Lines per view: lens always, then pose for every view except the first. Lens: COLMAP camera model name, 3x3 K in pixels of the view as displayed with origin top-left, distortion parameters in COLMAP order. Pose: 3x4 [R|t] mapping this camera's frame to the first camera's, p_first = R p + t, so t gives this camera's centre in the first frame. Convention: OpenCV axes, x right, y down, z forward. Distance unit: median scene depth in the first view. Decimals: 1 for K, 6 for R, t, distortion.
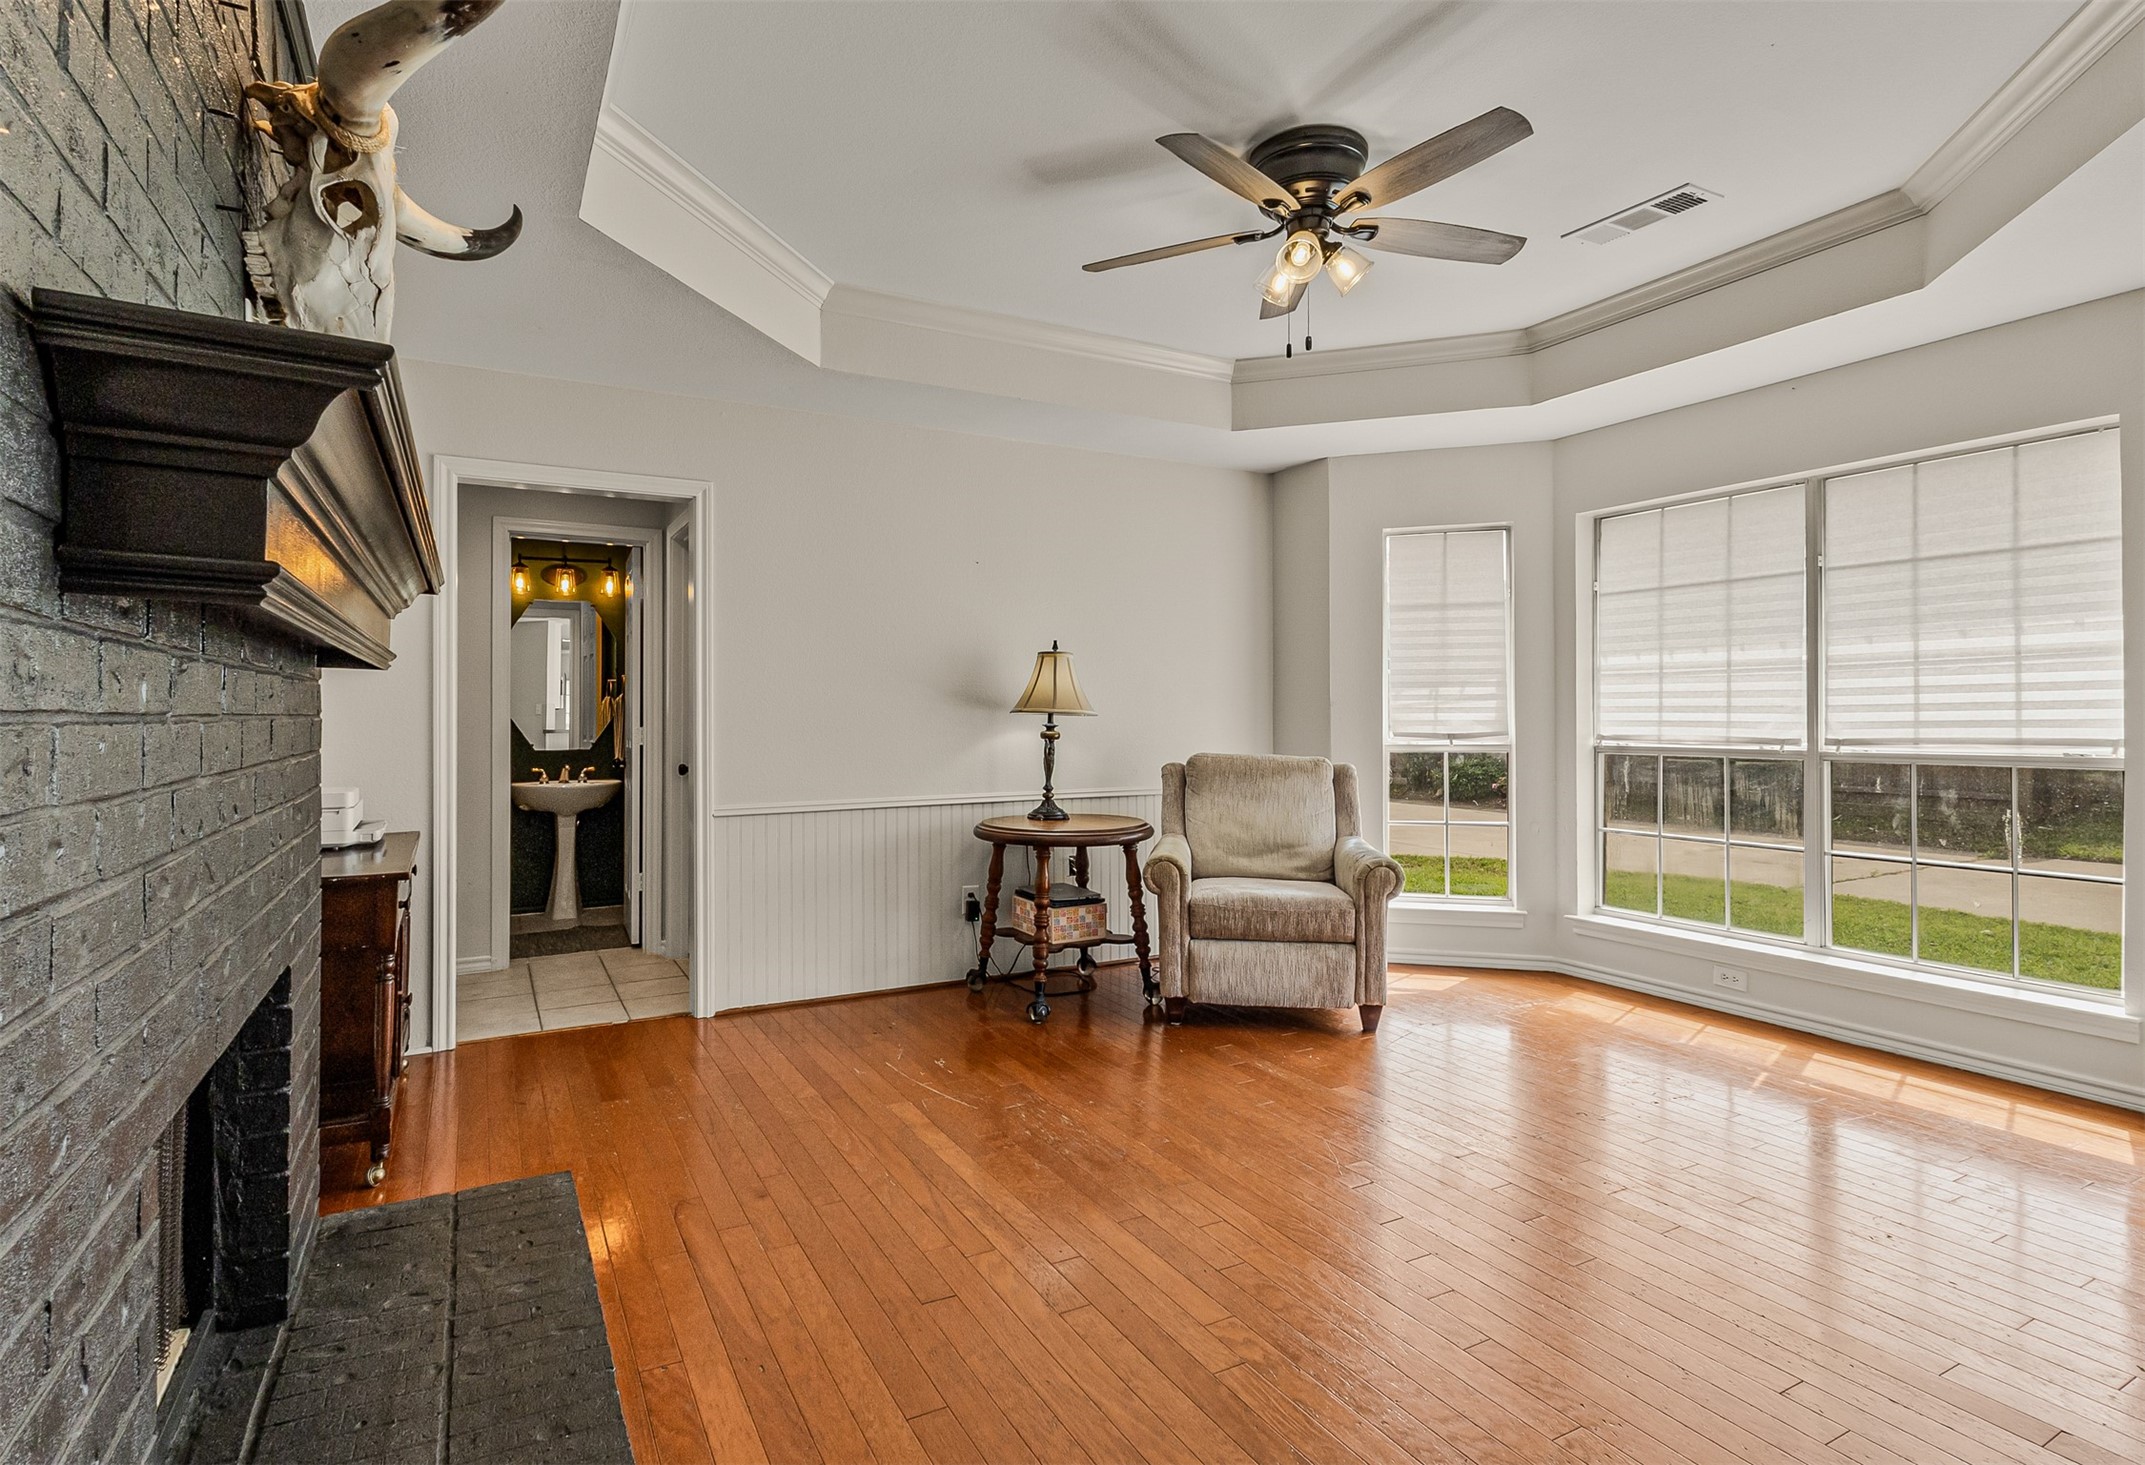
lens RADIAL K [[1107.7, 0, 1072.5], [0, 1107.7, 732.5], [0, 0, 1]] dist [0.001229, 0.000094]
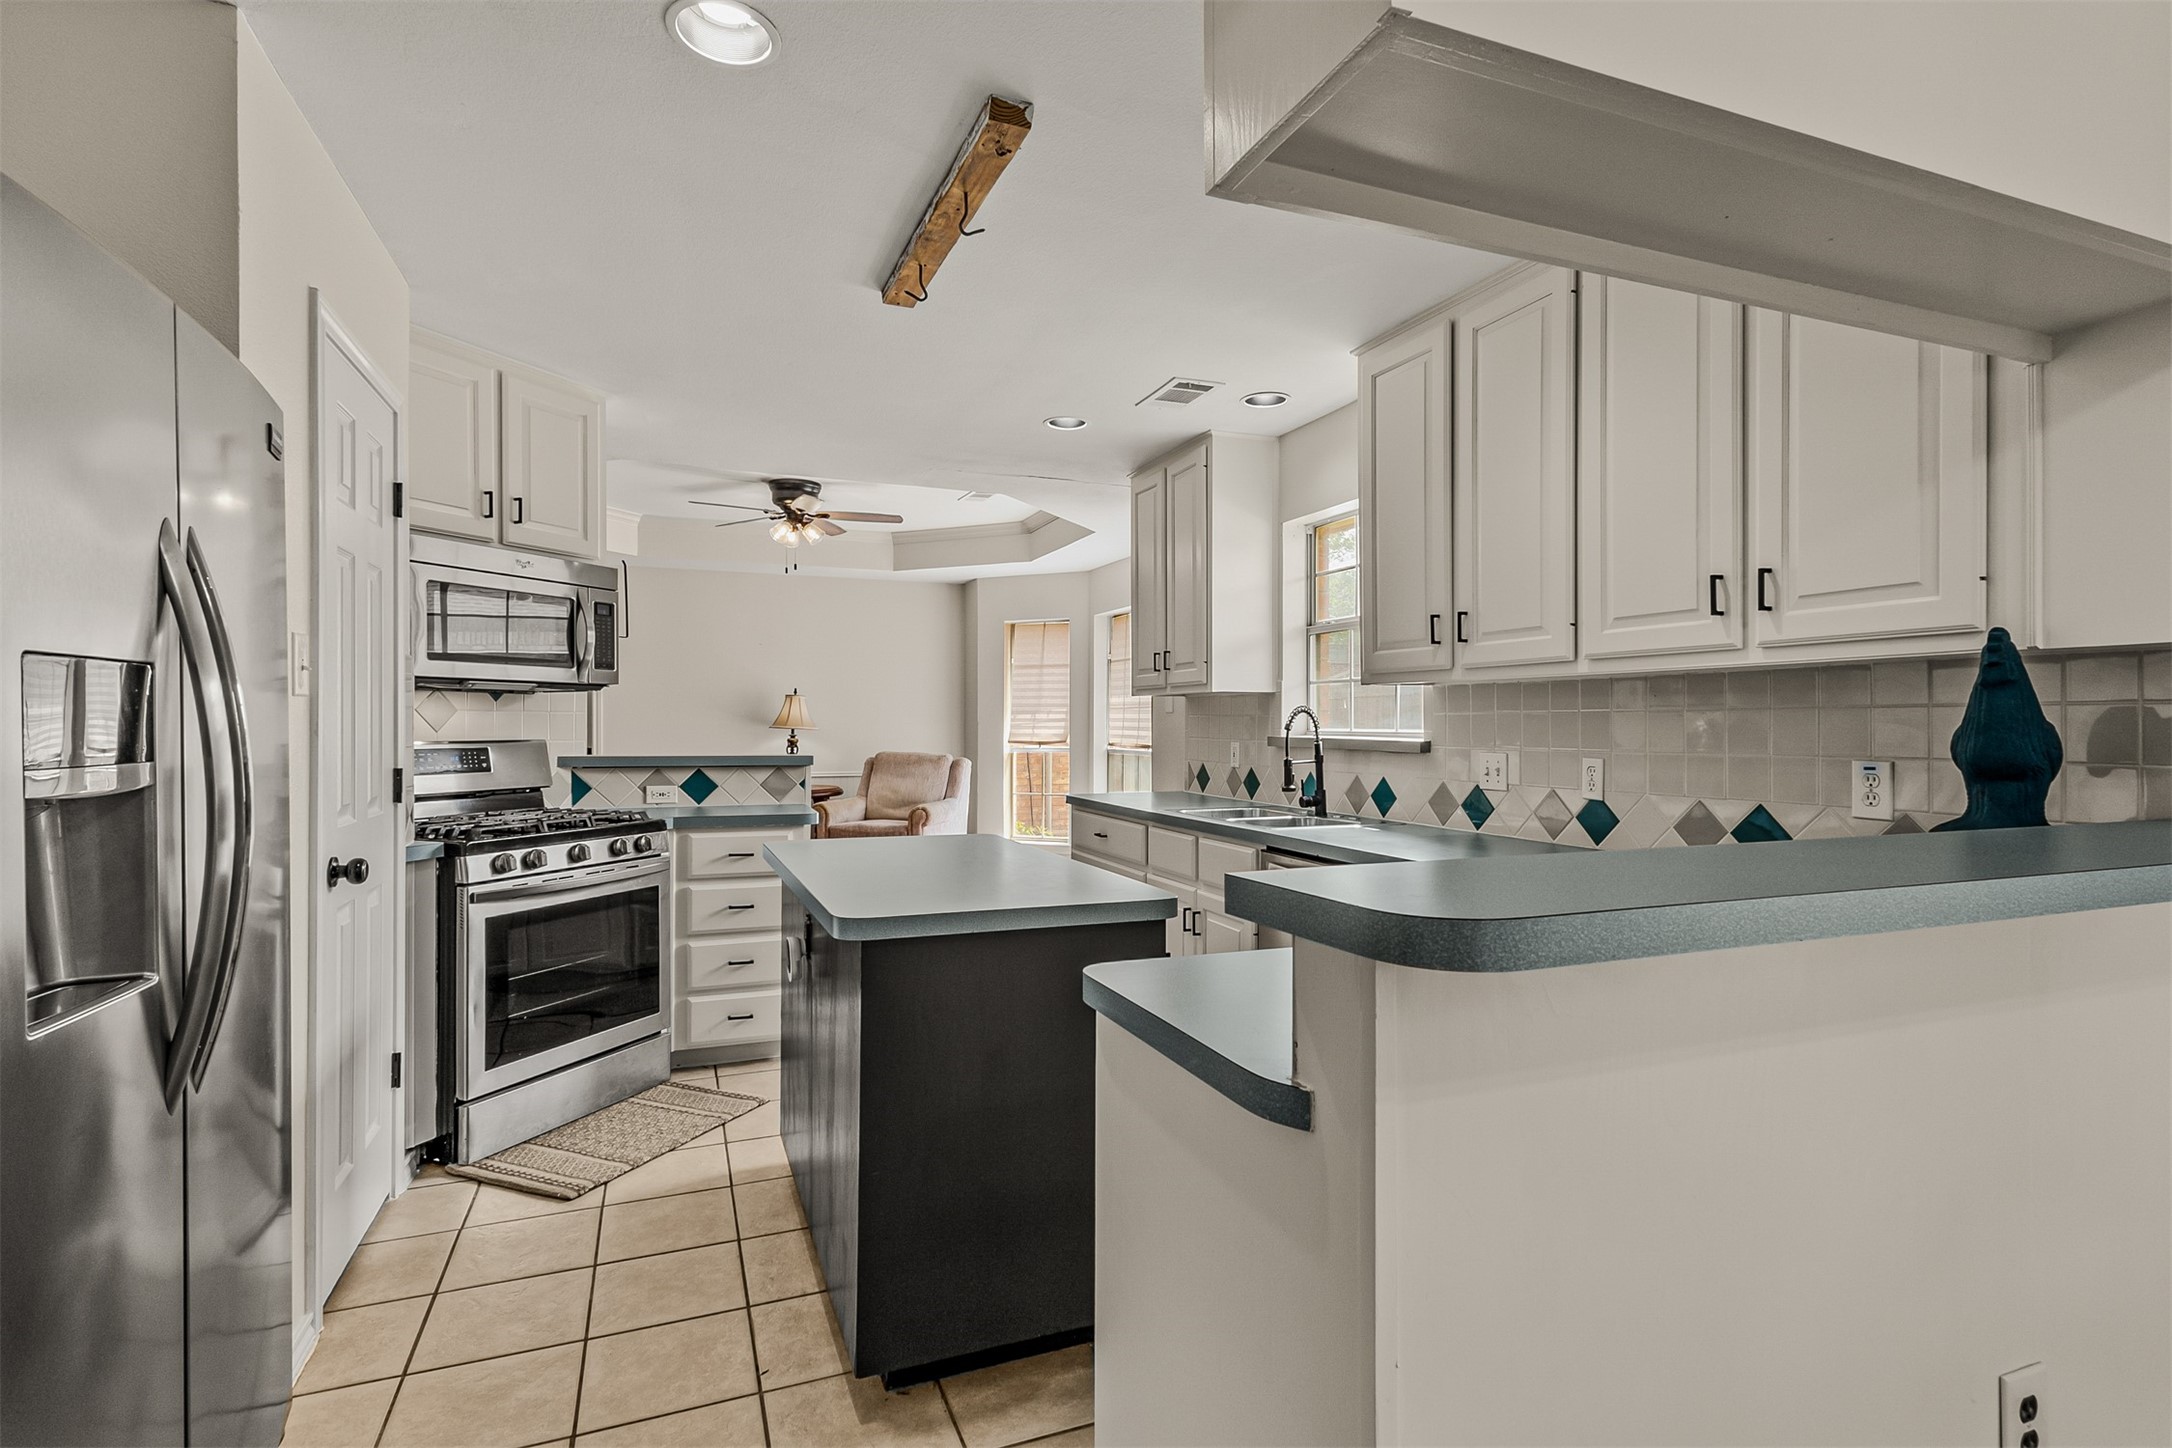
lens RADIAL K [[1074.2, 0, 1092.4], [0, 1074.2, 739.3], [0, 0, 1]] dist [0.019532, 0.000548]
pose [[0.991876, 0.008509, -0.126926, 0.698531], [-0.008487, 0.999964, 0.000716, -0.004532], [0.126927, 0.000367, 0.991912, -0.699727]]
